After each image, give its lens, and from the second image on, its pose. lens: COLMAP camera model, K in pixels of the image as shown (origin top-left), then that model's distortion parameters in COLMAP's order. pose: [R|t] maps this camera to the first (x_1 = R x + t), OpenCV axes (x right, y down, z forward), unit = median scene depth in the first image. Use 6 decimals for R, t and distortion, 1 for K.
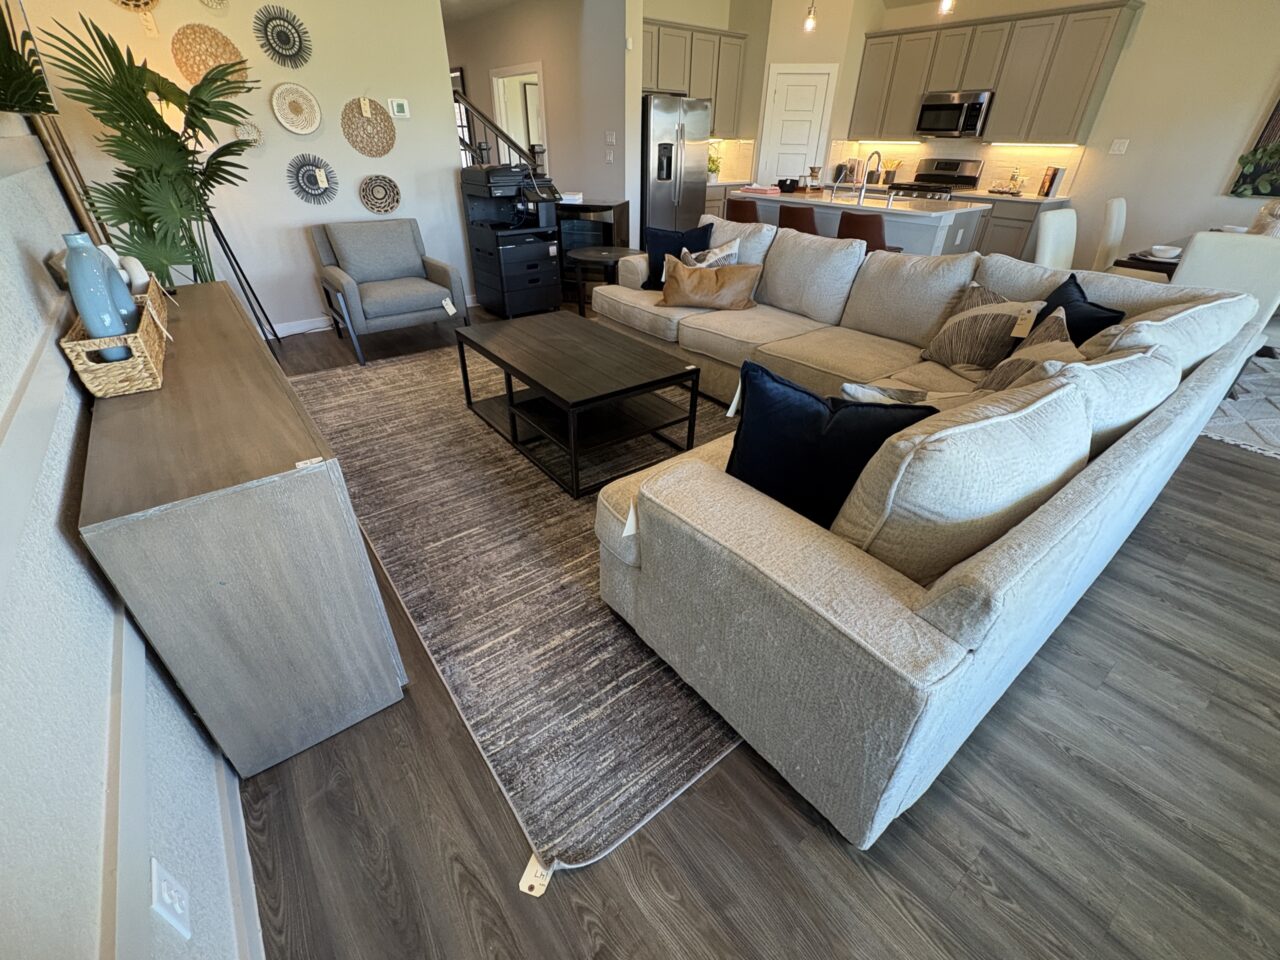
lens RADIAL K [[547.1, 0, 636.4], [0, 547.1, 477.2], [0, 0, 1]] dist [-0.002451, -0.000151]
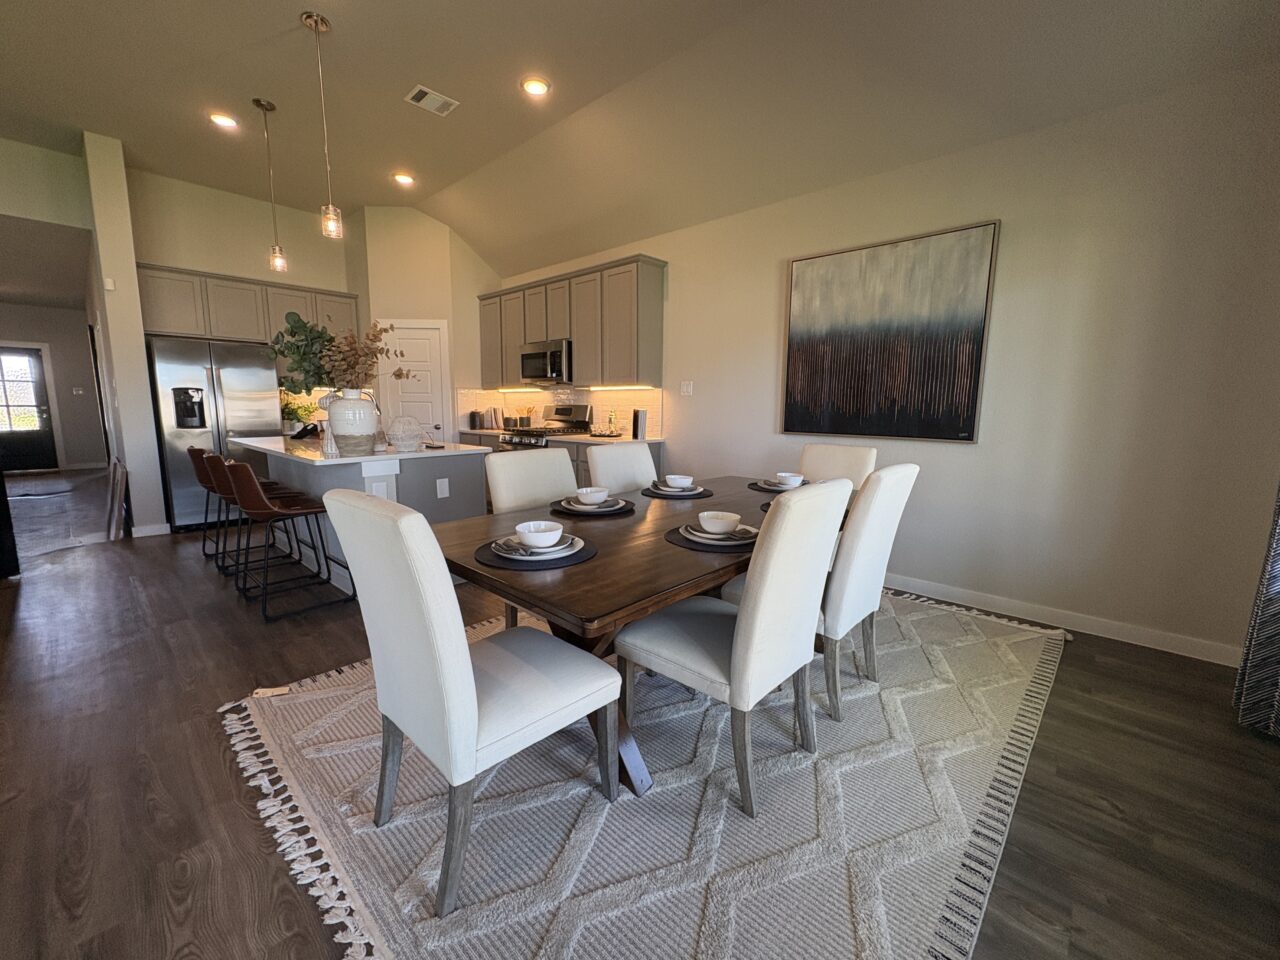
lens RADIAL K [[518.3, 0, 638.2], [0, 518.3, 476.5], [0, 0, 1]] dist [0.000360, -0.000080]
pose [[0.988024, -0.024105, 0.152407, 0.614860], [0.083455, 0.914268, -0.396420, -0.124401], [-0.129785, 0.404392, 0.905330, 0.263459]]
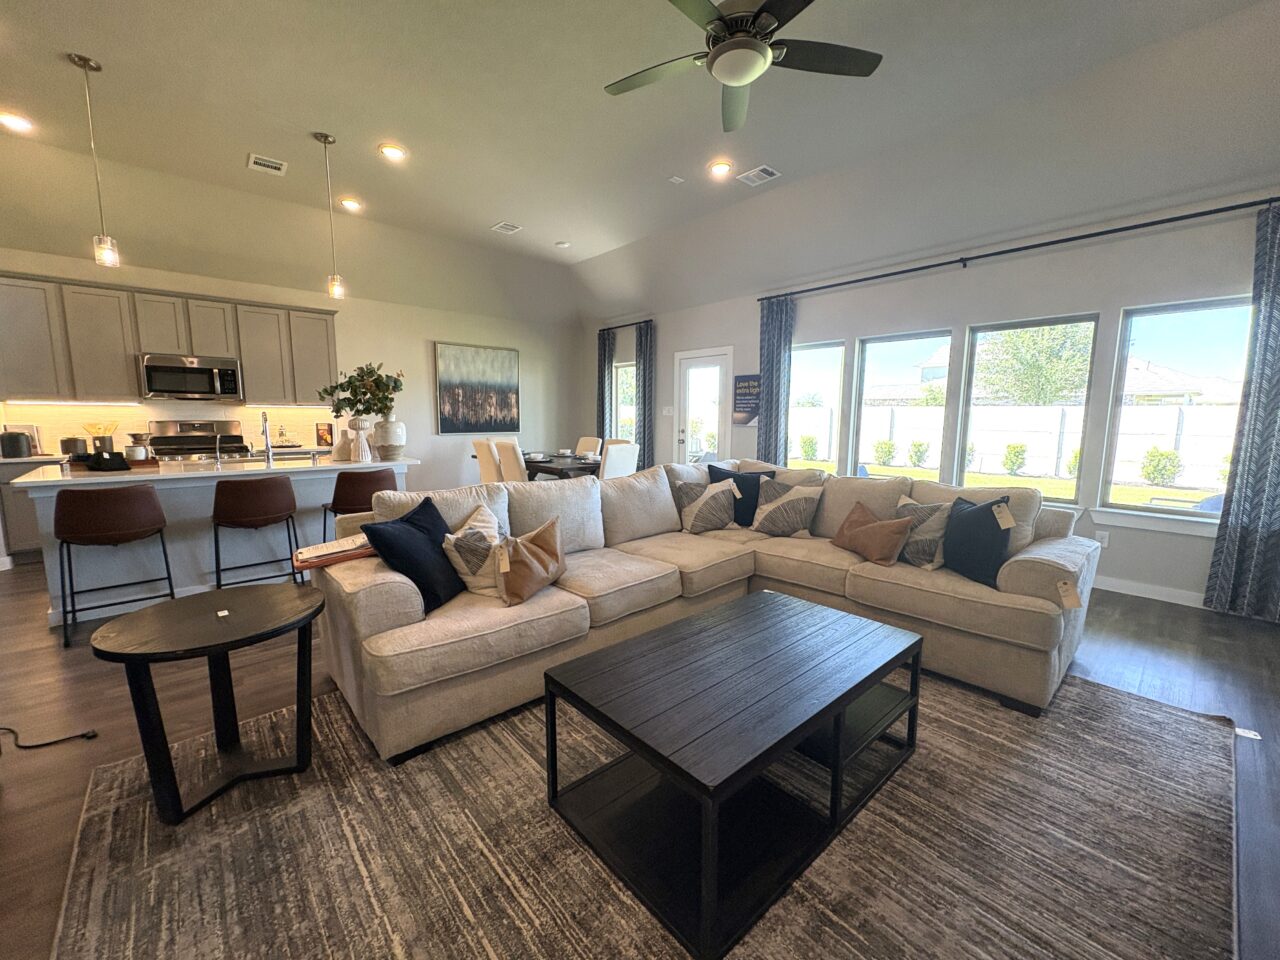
lens RADIAL K [[518.3, 0, 636.0], [0, 518.3, 482.3], [0, 0, 1]] dist [0.000360, -0.000080]
pose [[-0.069325, -0.137106, 0.988128, -0.347678], [0.520628, 0.839950, 0.153071, -0.277653], [-0.850964, 0.525059, 0.013152, 0.472013]]
